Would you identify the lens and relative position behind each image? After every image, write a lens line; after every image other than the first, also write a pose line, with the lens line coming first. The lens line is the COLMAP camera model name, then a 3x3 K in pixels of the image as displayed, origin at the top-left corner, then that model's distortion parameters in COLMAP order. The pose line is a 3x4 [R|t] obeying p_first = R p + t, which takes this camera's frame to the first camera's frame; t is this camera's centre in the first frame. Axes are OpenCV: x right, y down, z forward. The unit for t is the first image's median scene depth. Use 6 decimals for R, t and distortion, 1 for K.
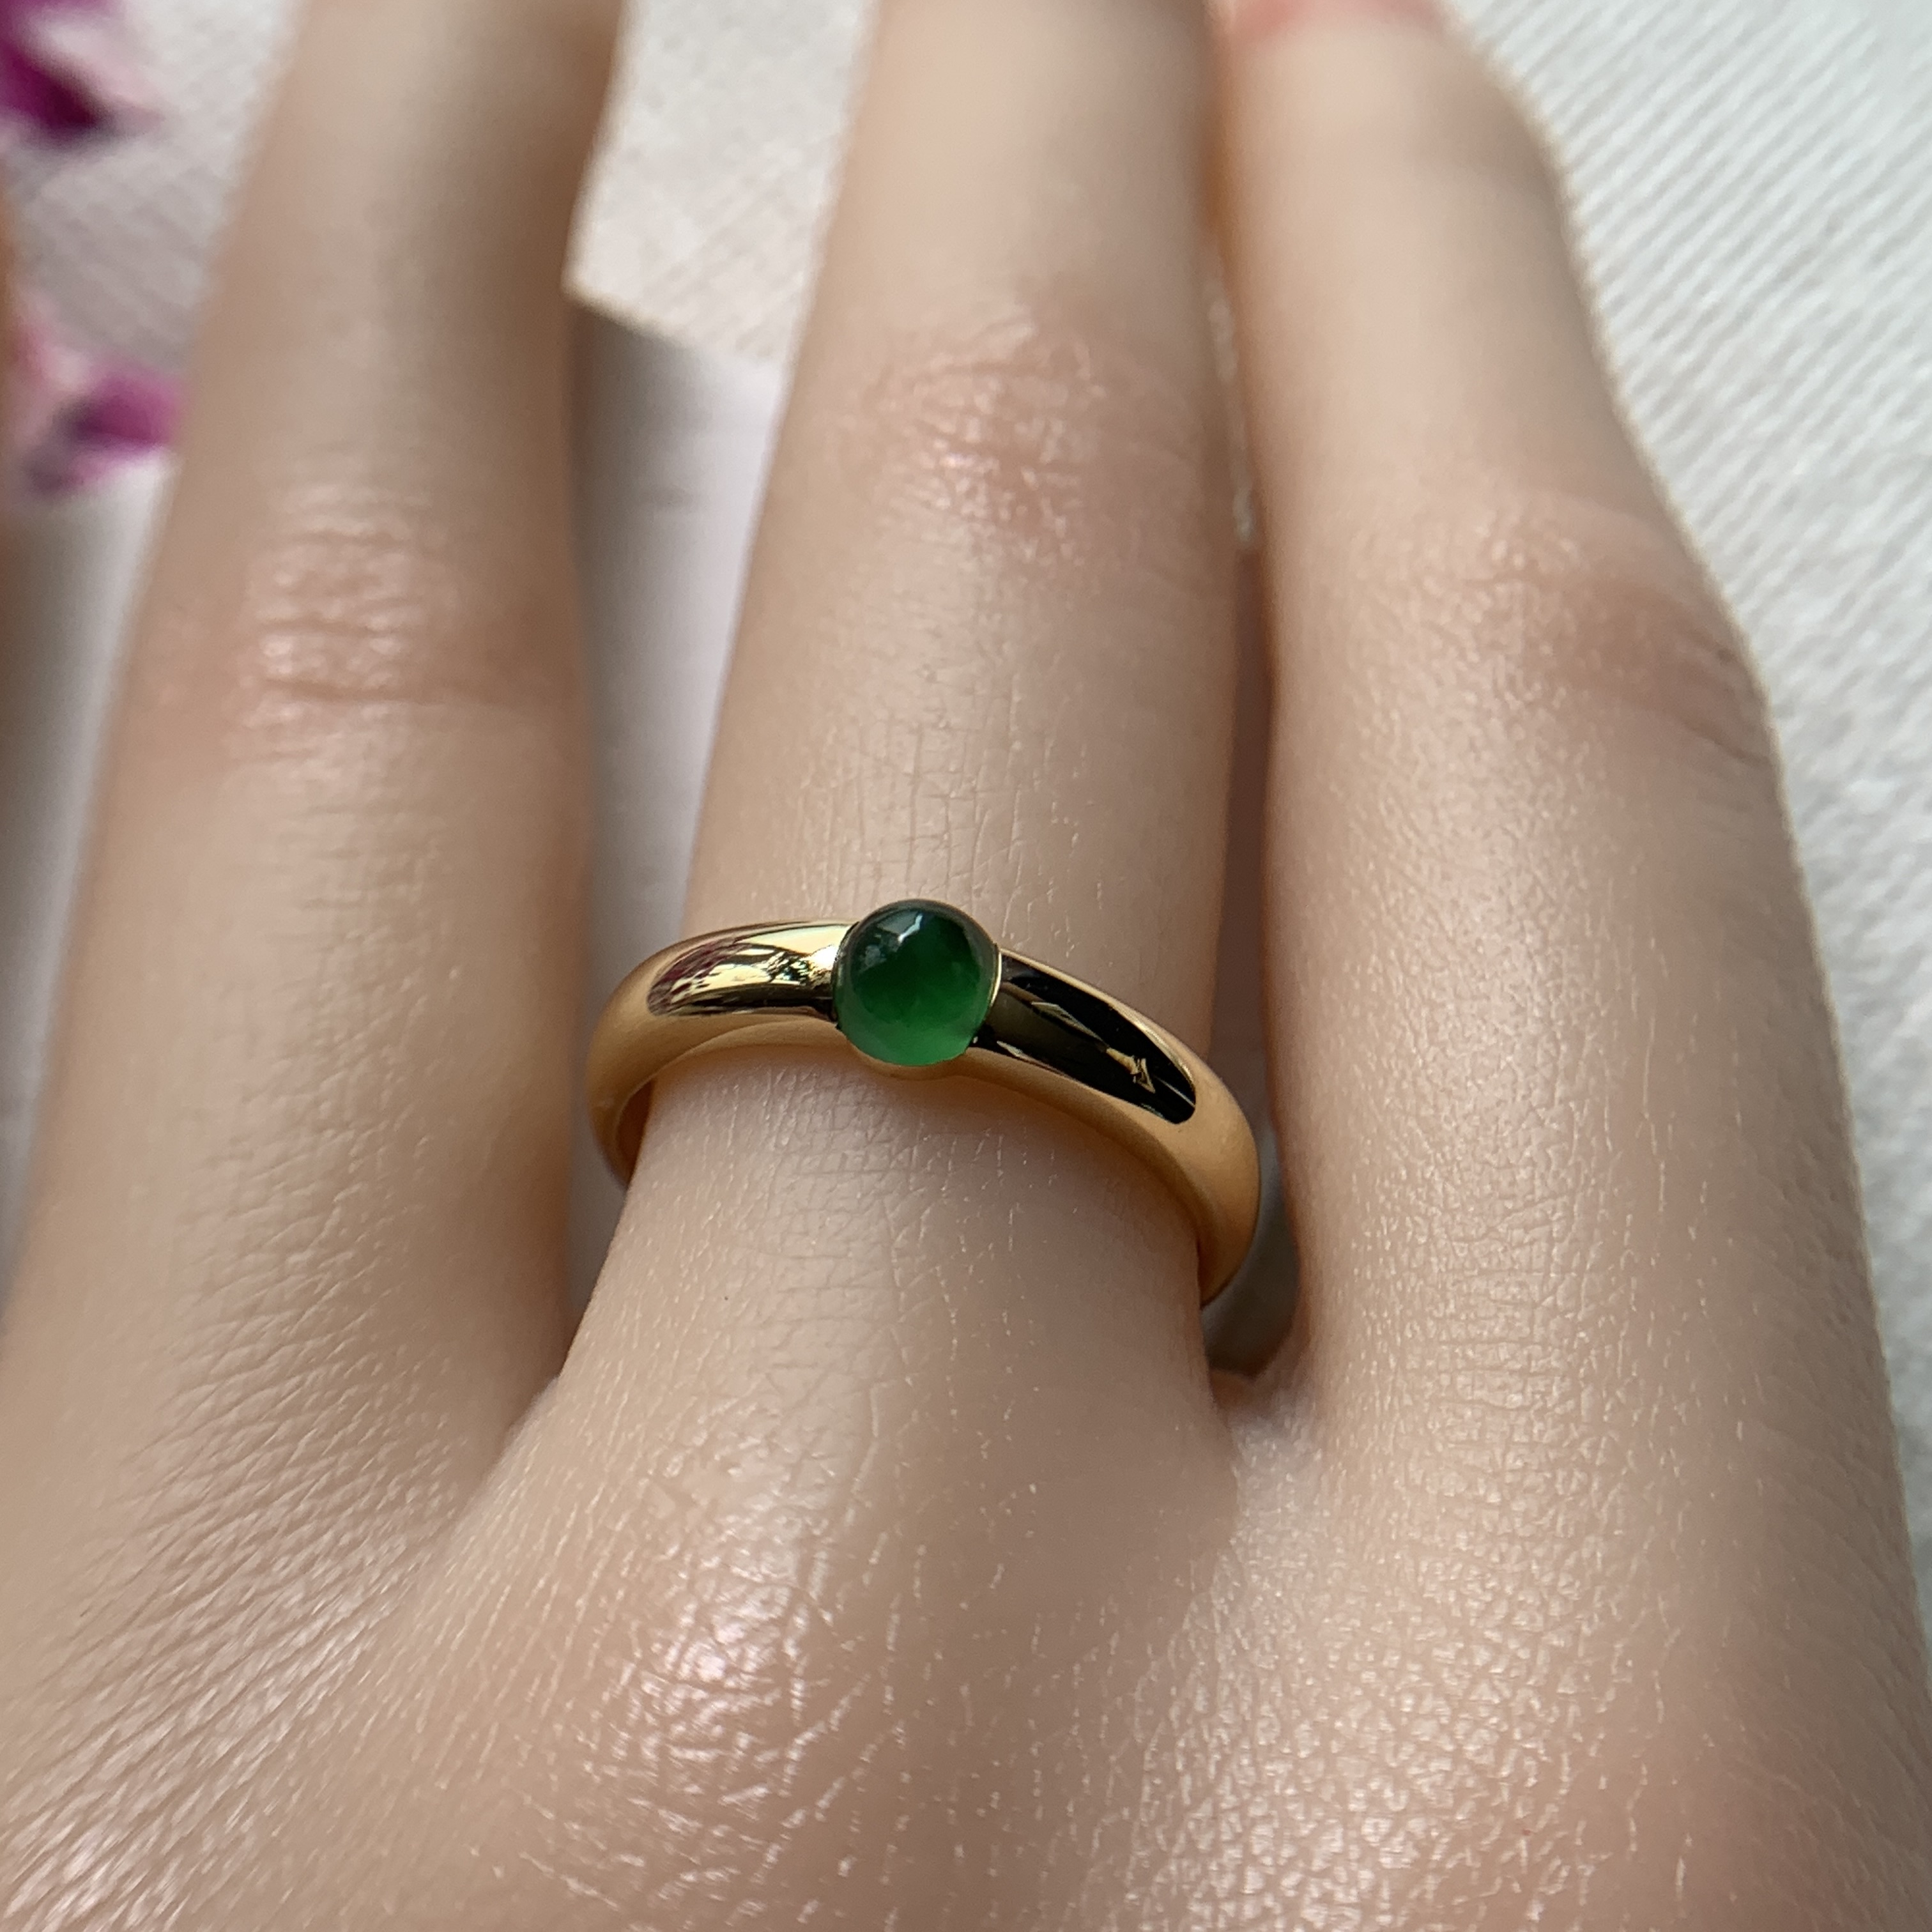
lens RADIAL K [[5500.9, 0, 966.0], [0, 5500.9, 966.0], [0, 0, 1]] dist [0.621035, 0.685043]
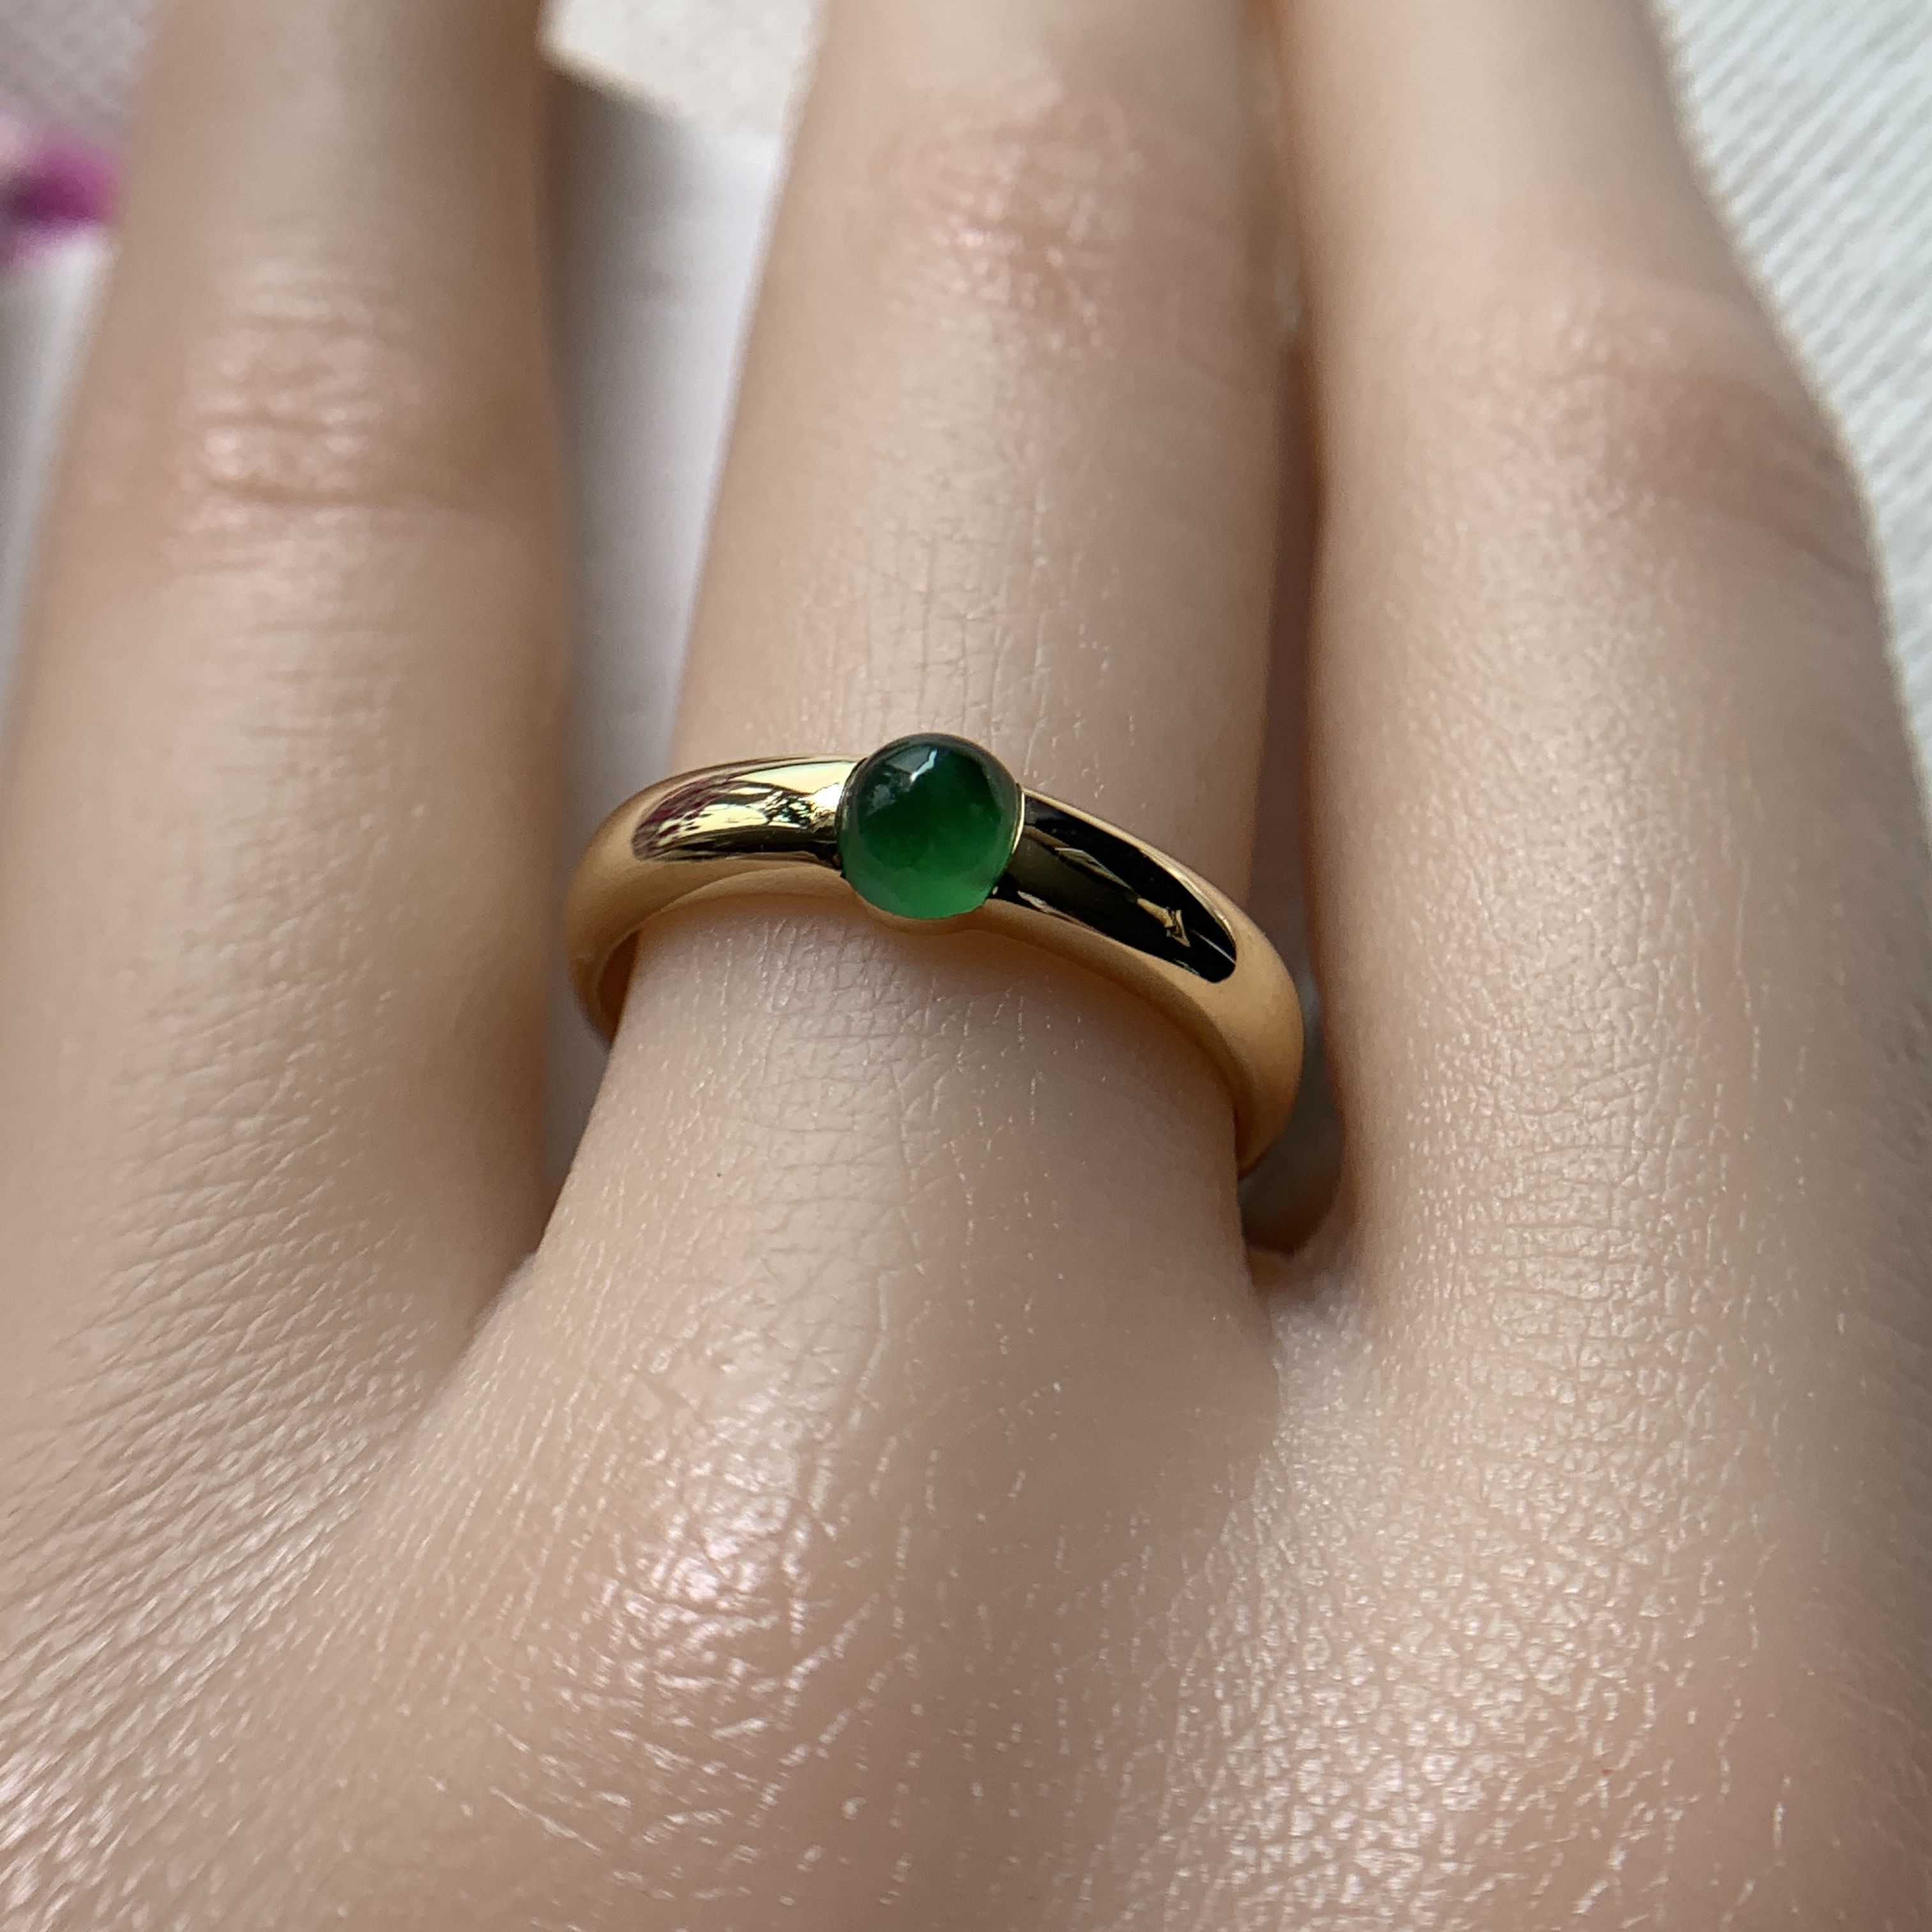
lens RADIAL K [[5016.1, 0, 921.2], [0, 5016.1, 1094.2], [0, 0, 1]] dist [0.604548, -1.634171]
pose [[0.999983, 0.005143, -0.002730, -0.008031], [-0.004964, 0.998058, 0.062097, -0.004354], [0.003044, -0.062083, 0.998066, 0.178523]]
